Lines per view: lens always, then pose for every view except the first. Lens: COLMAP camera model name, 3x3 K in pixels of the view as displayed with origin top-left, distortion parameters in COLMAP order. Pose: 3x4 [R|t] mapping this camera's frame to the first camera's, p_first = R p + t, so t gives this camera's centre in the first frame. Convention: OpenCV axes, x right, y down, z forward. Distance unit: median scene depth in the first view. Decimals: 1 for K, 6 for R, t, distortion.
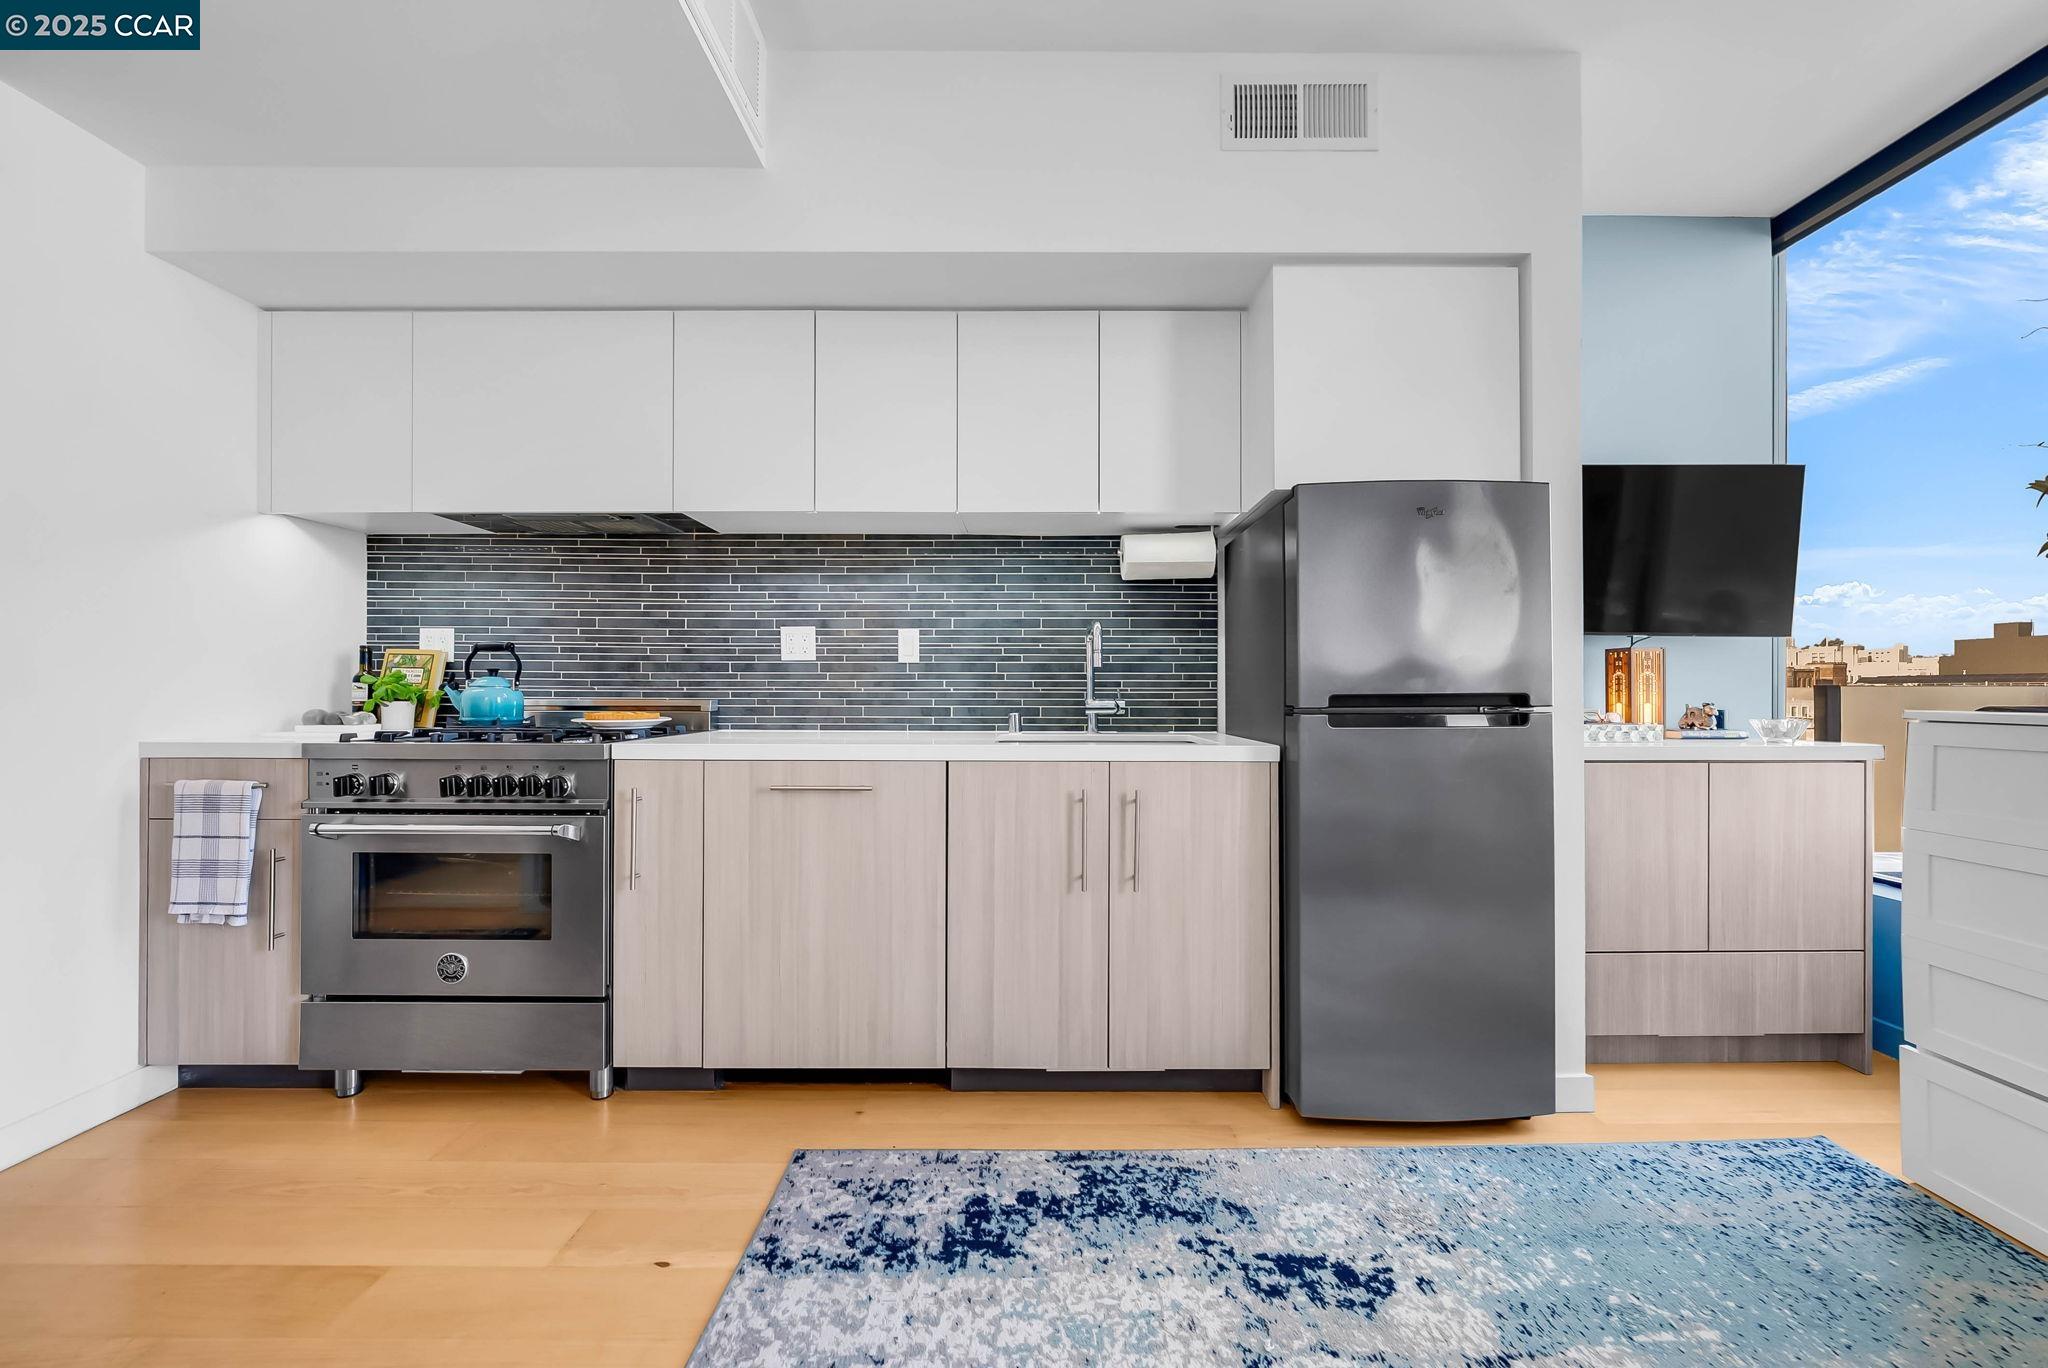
lens RADIAL K [[721.6, 0, 1024.0], [0, 721.6, 684.0], [0, 0, 1]] dist [-0.002194, 0.000014]
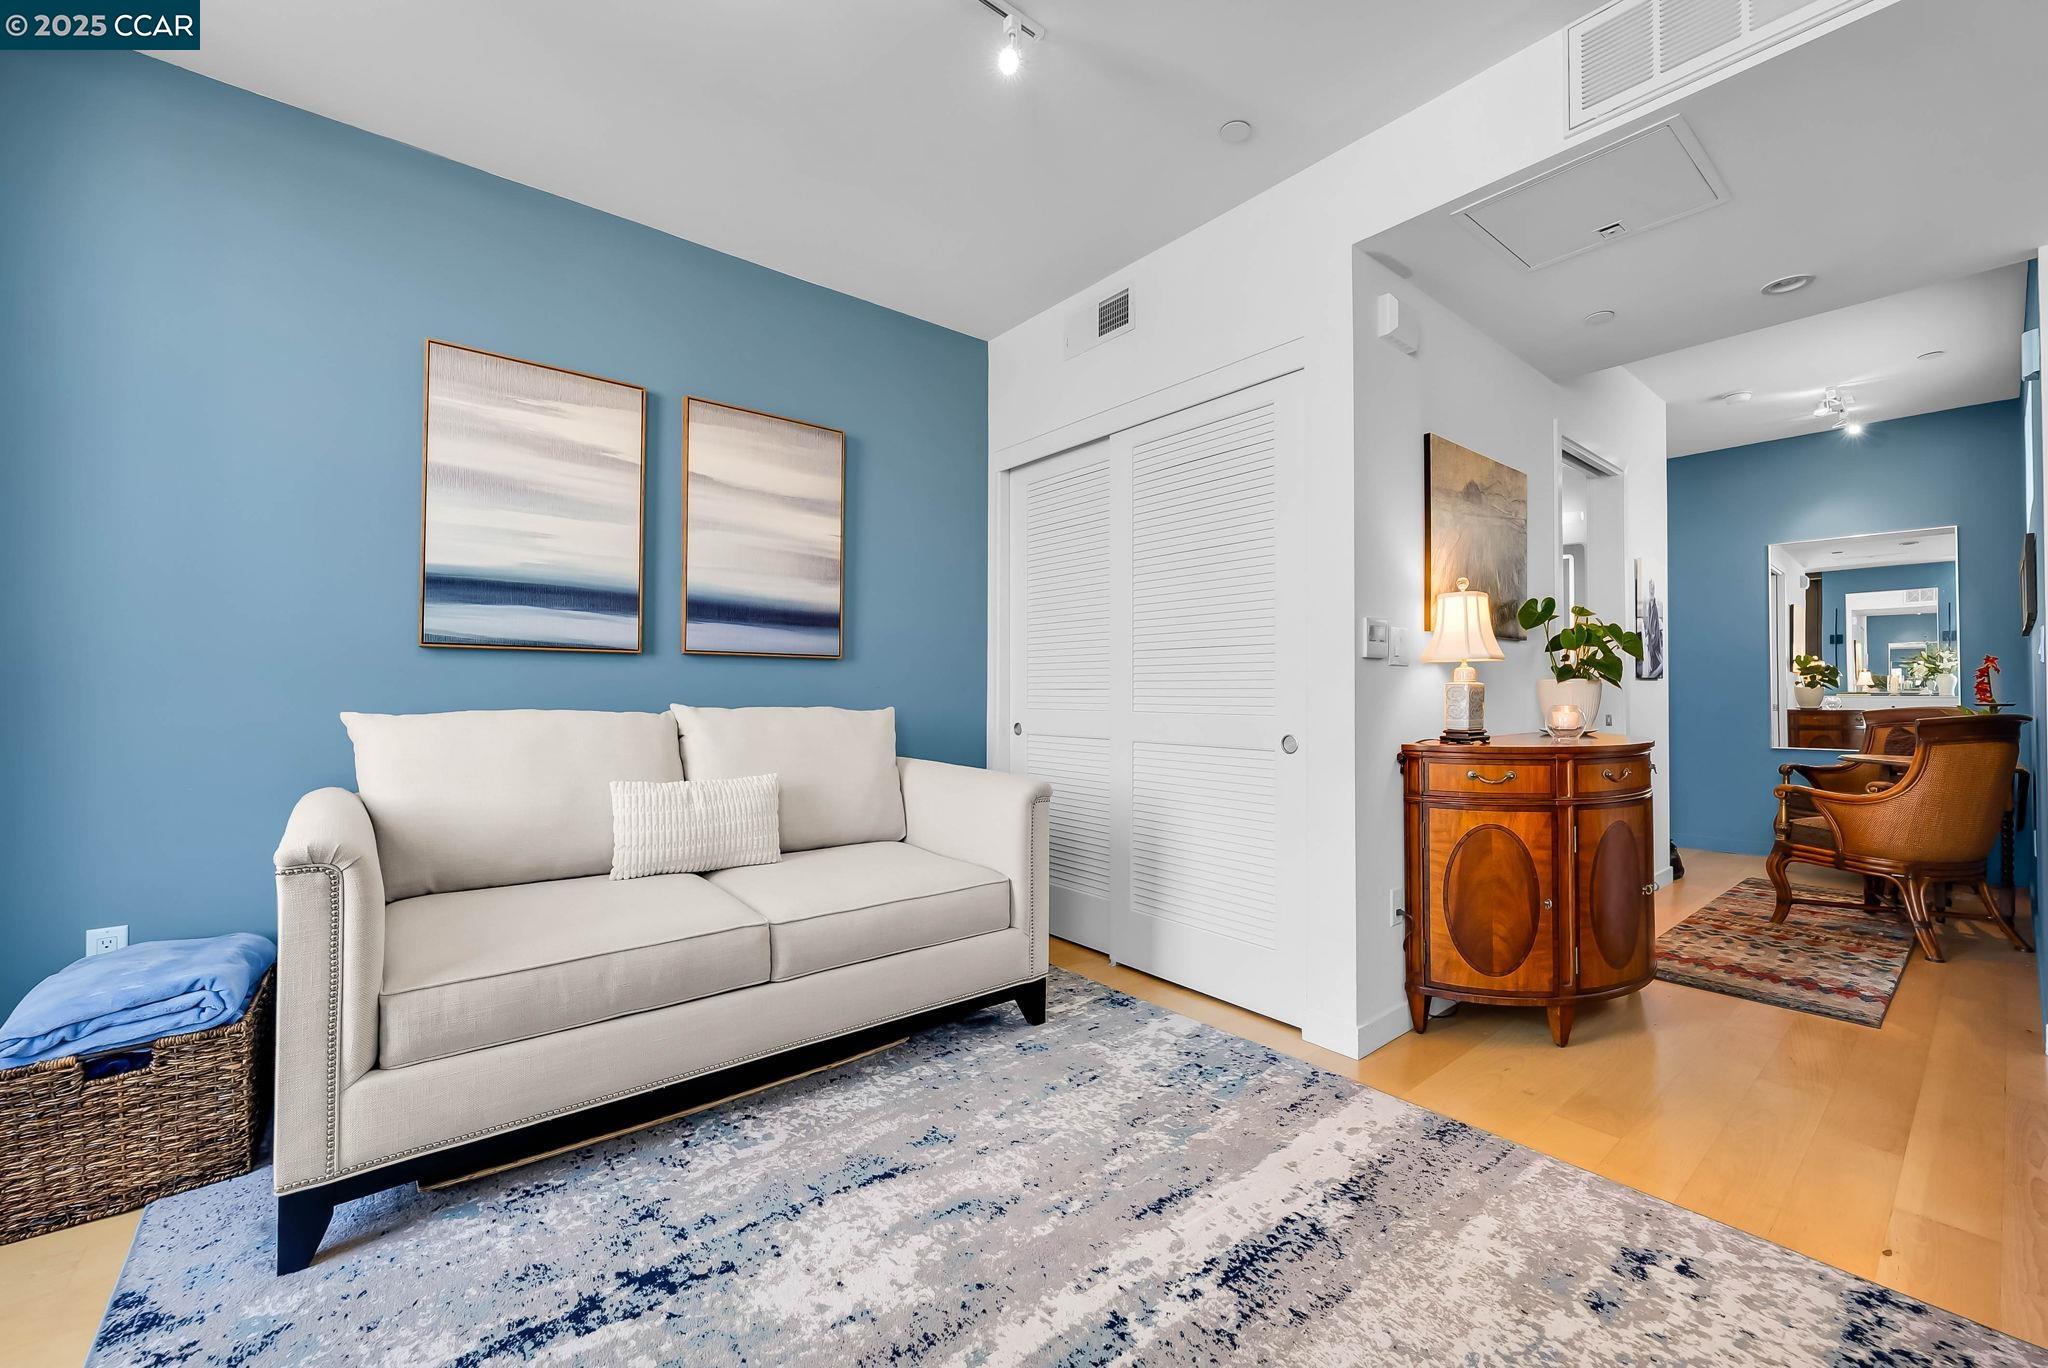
lens RADIAL K [[808.0, 0, 989.8], [0, 808.0, 687.7], [0, 0, 1]] dist [-0.001424, 0.000066]
pose [[-0.791326, -0.007416, -0.611349, 0.683468], [0.000743, 0.999914, -0.013090, 0.006948], [0.611393, -0.010813, -0.791253, 0.635646]]
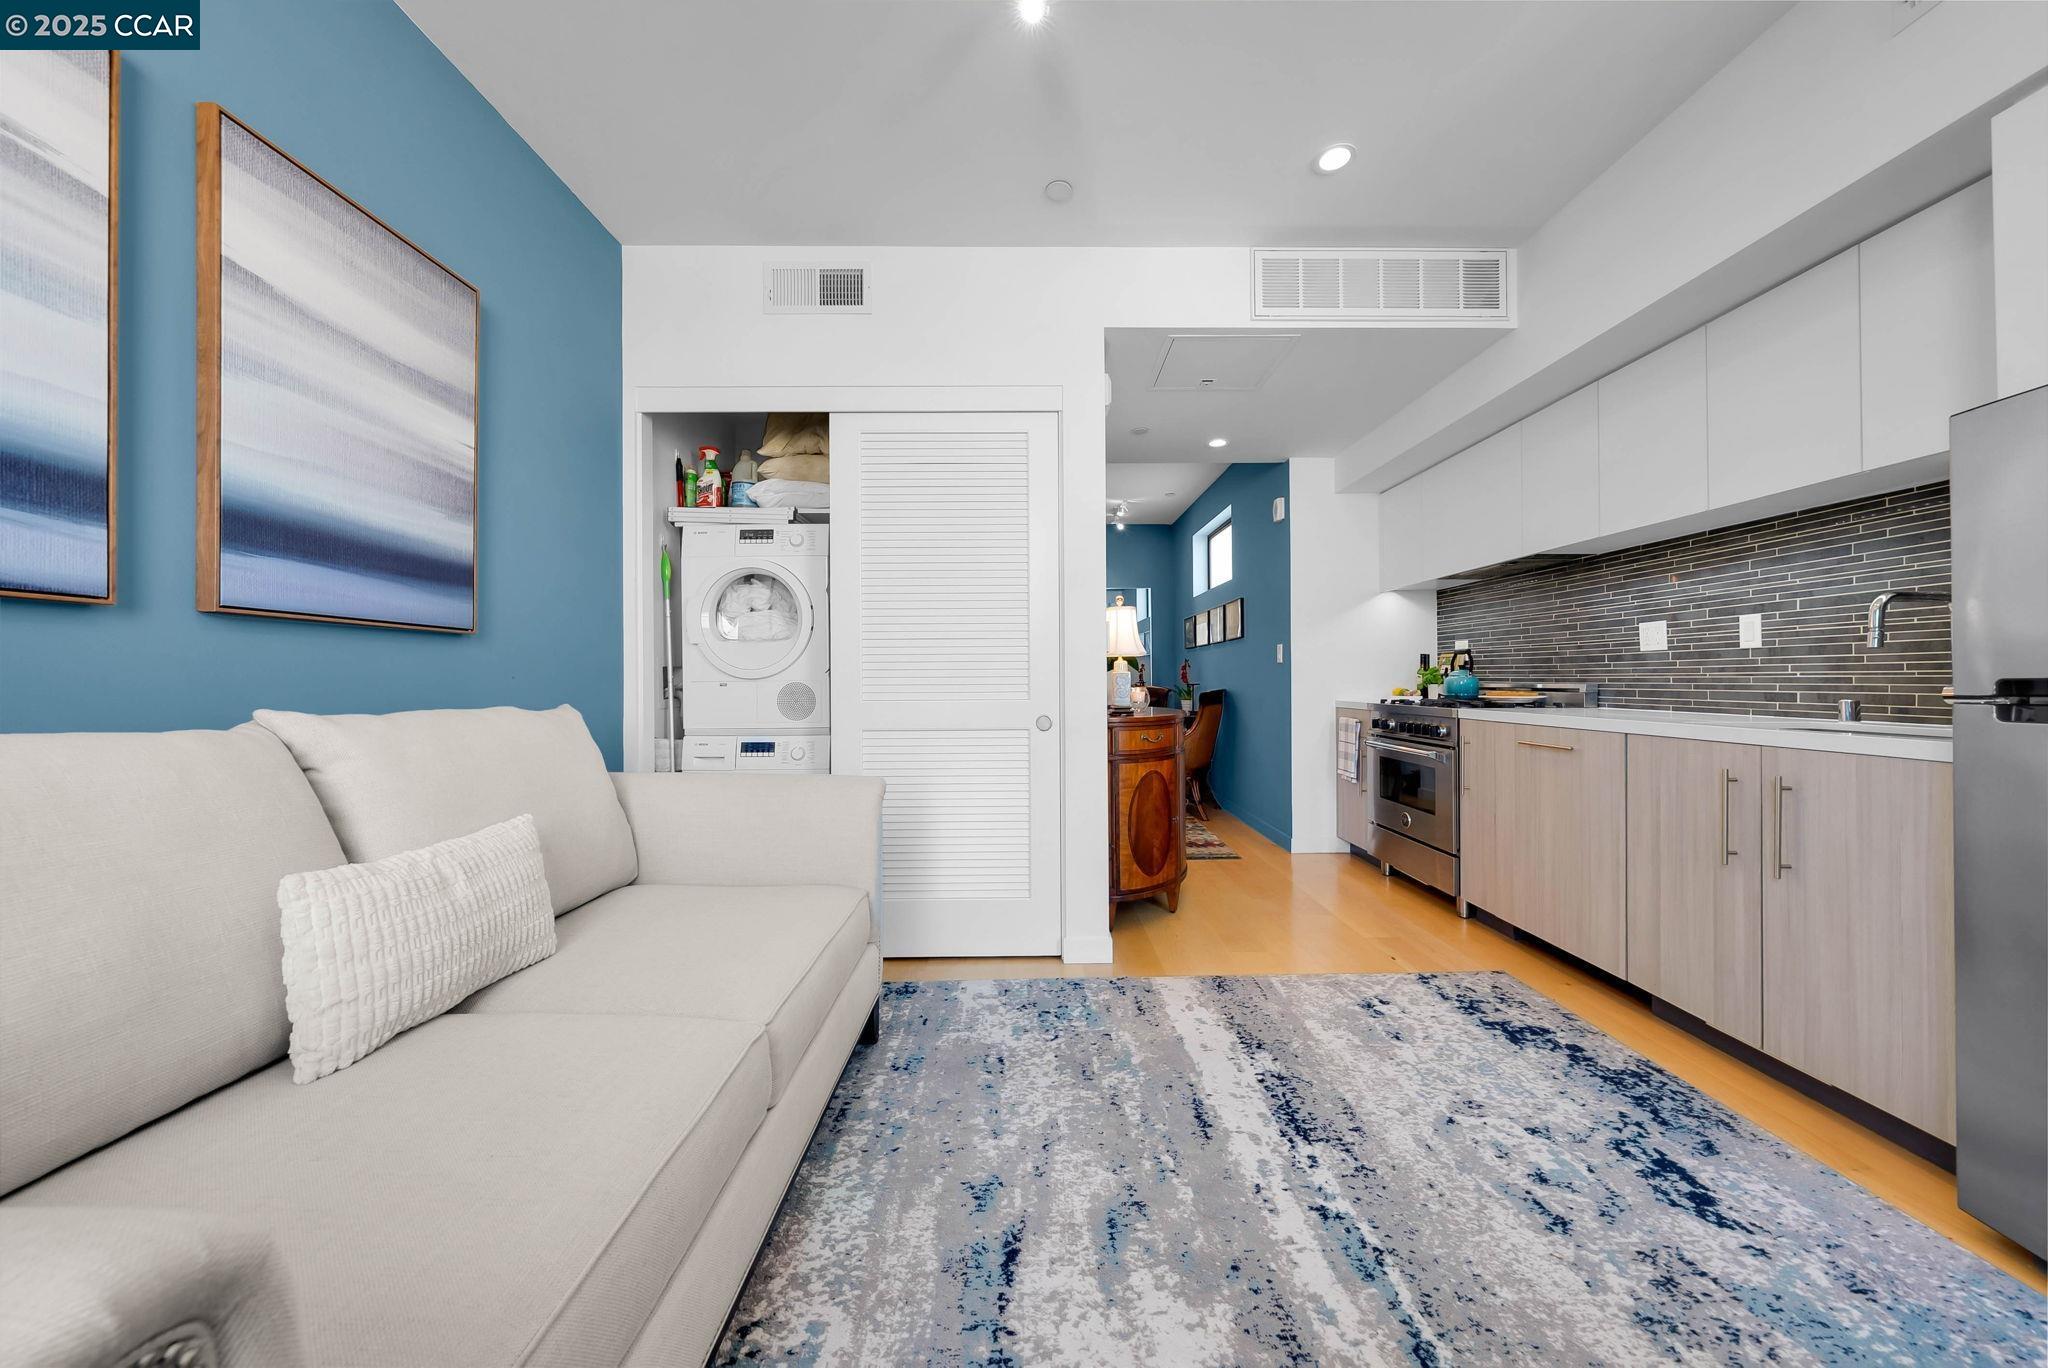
lens RADIAL K [[721.6, 0, 1024.0], [0, 721.6, 684.0], [0, 0, 1]] dist [-0.002194, 0.000014]
pose [[-0.002131, 0.003550, -0.999991, 0.863347], [0.014917, 0.999883, 0.003518, 0.002000], [0.999886, -0.014910, -0.002184, -0.019070]]
